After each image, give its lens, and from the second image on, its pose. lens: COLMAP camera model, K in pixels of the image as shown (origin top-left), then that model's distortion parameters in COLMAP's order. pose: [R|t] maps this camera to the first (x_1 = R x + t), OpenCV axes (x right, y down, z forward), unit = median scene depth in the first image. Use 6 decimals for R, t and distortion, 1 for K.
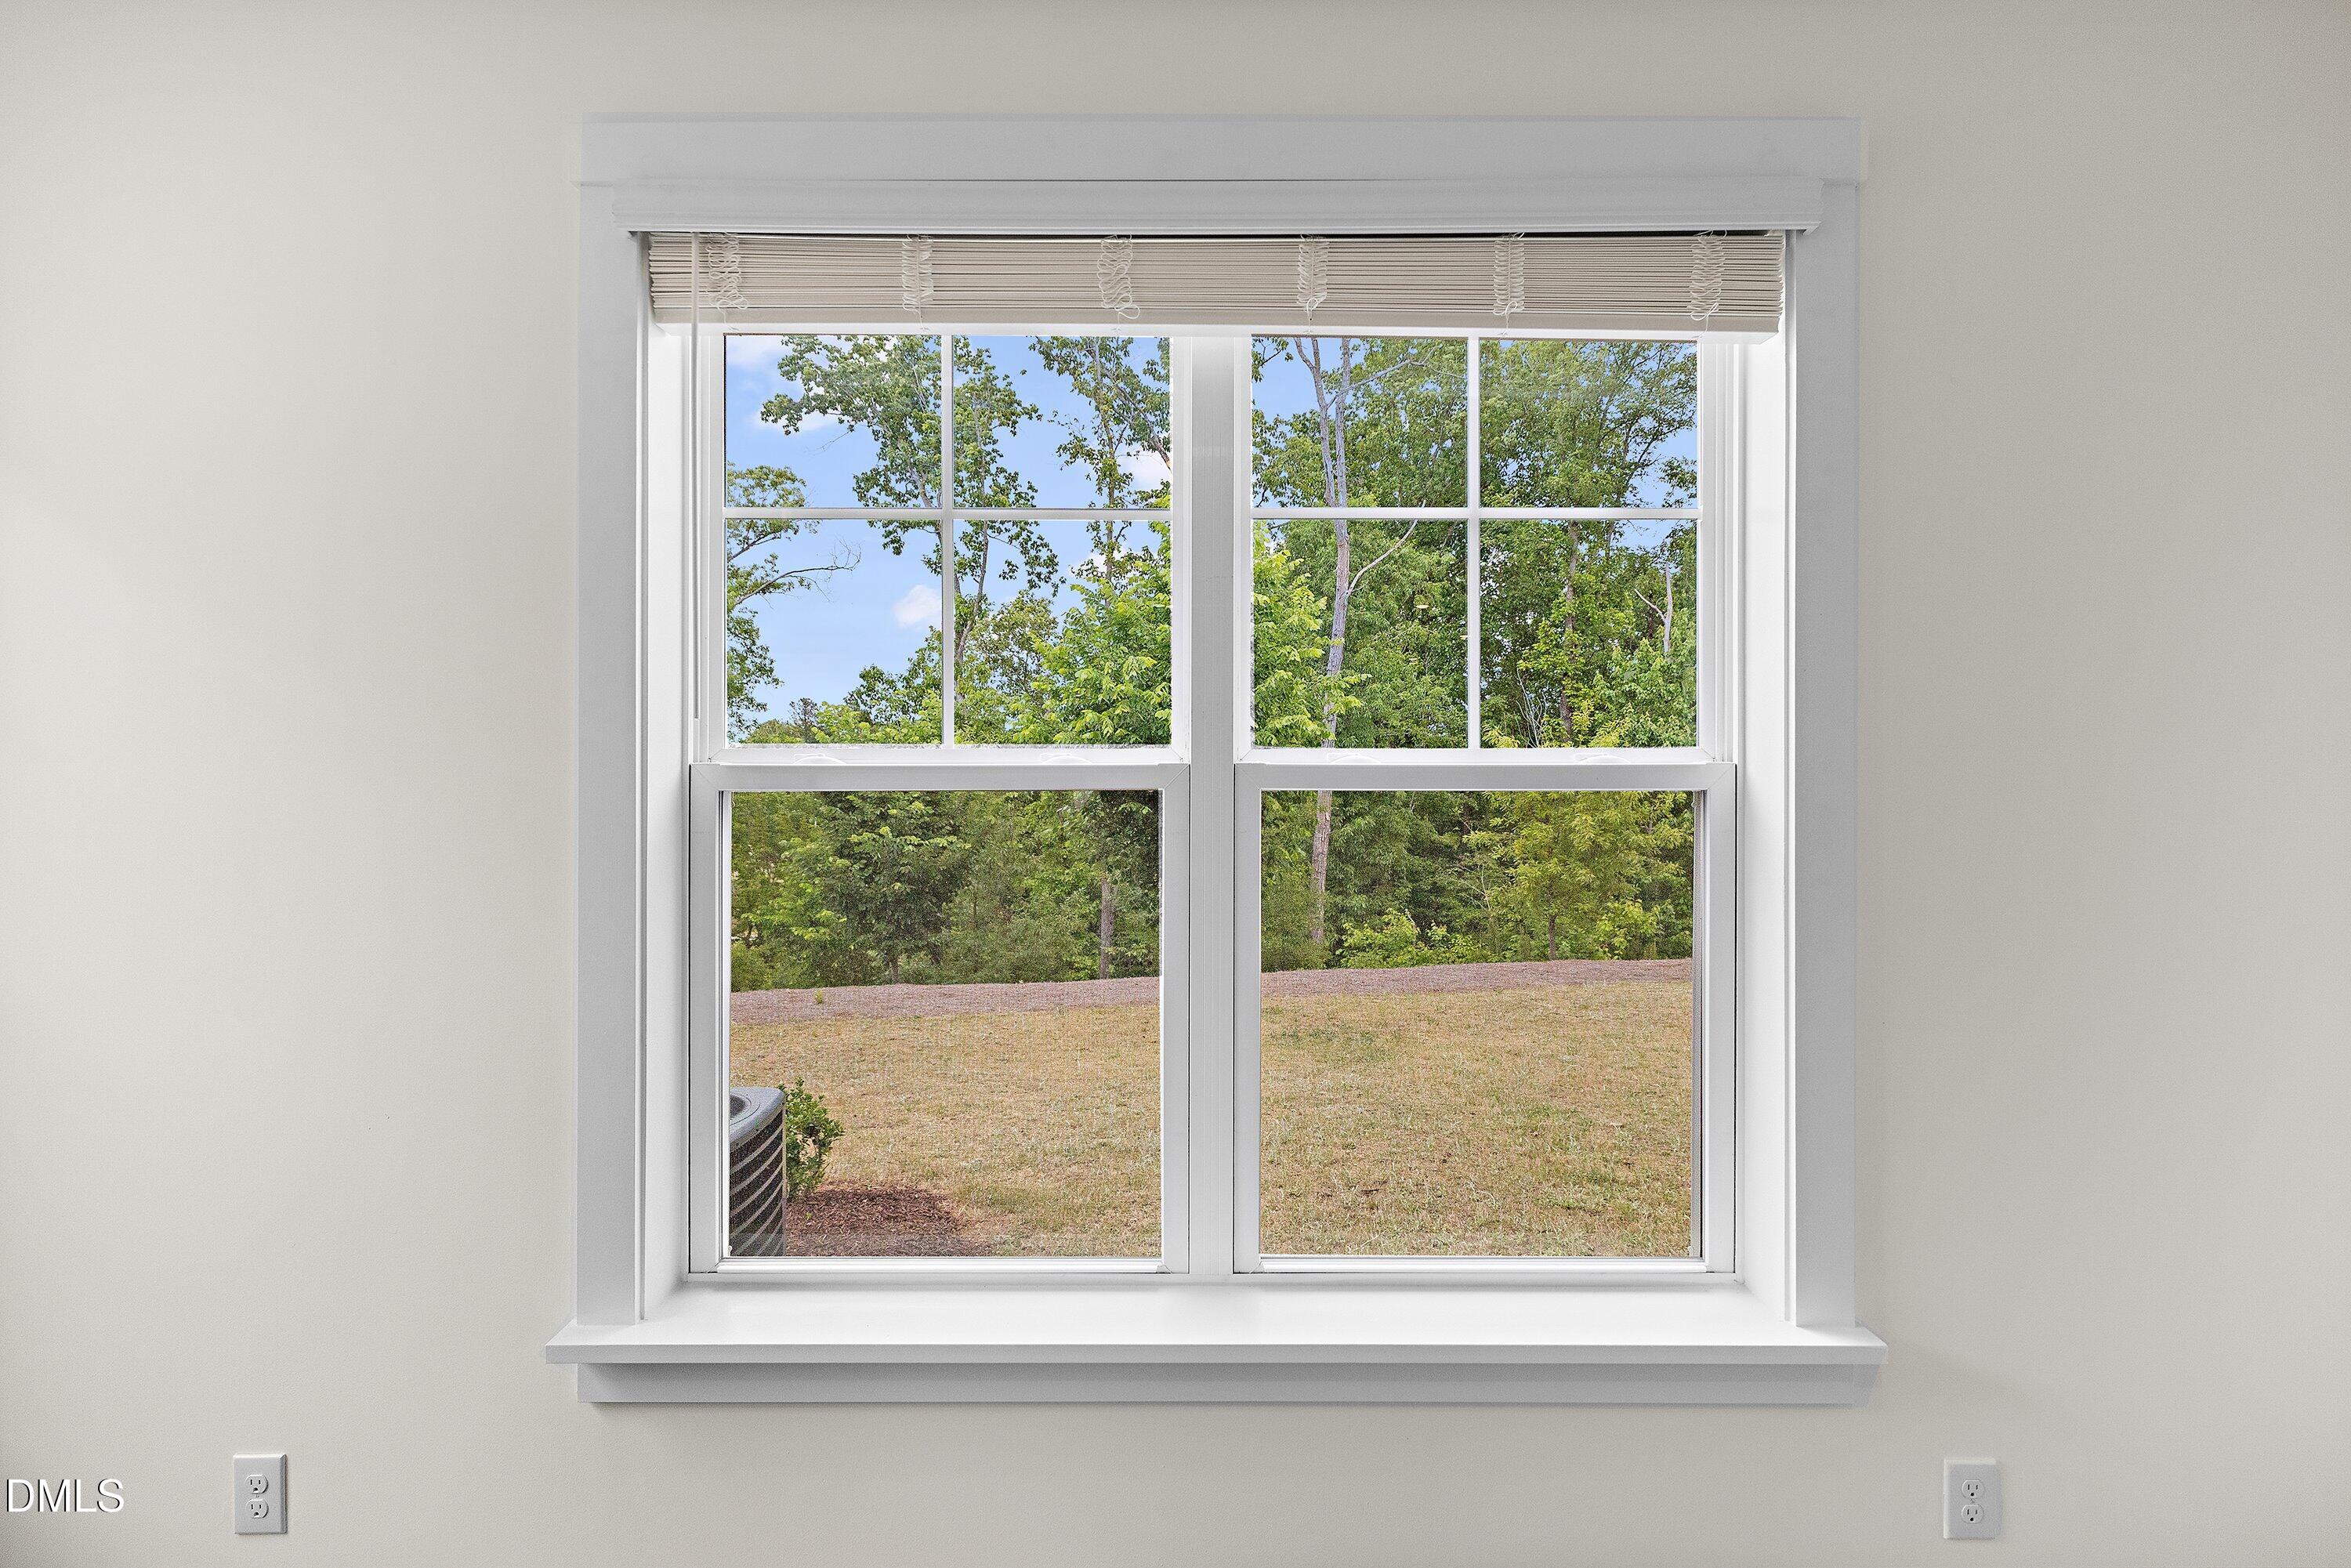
lens RADIAL K [[1072.3, 0, 1176.3], [0, 1072.3, 774.4], [0, 0, 1]] dist [0.016022, -0.005584]
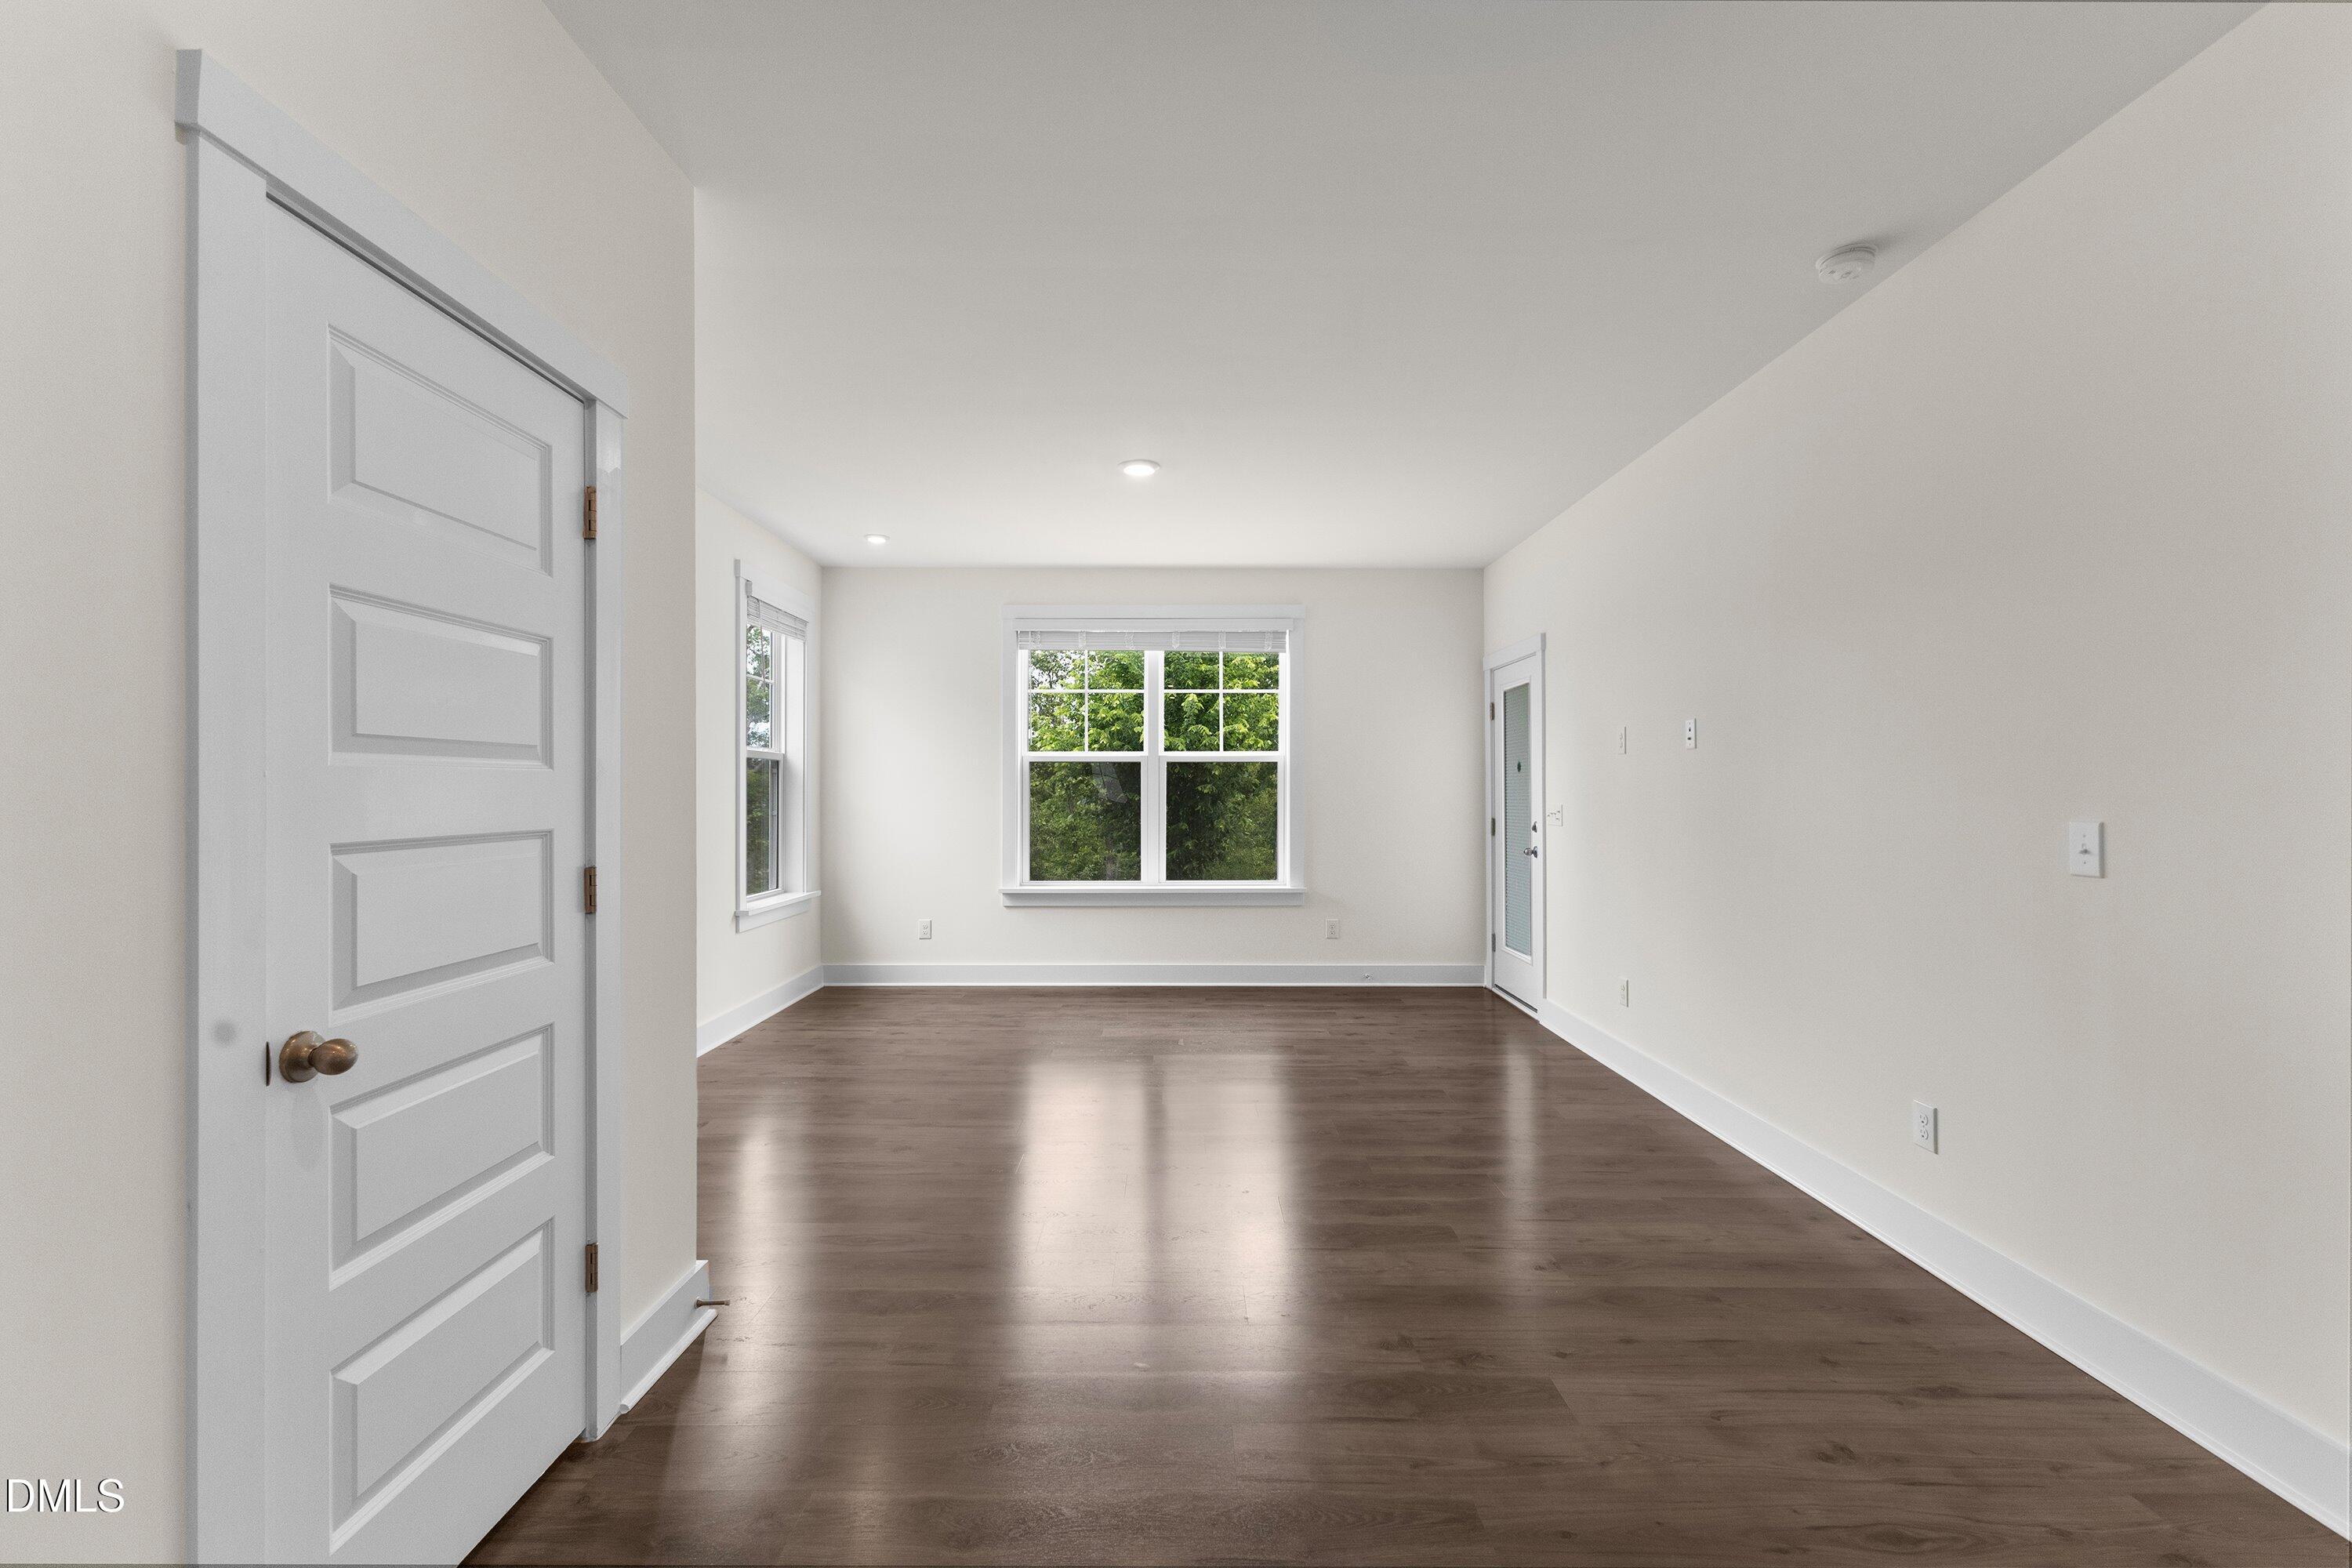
lens RADIAL K [[1072.8, 0, 1155.9], [0, 1072.8, 786.2], [0, 0, 1]] dist [0.016022, -0.005584]
pose [[0.999976, 0.003010, 0.006302, 0.005167], [-0.003067, 0.999954, 0.009095, 0.023038], [-0.006274, -0.009115, 0.999939, -0.989723]]
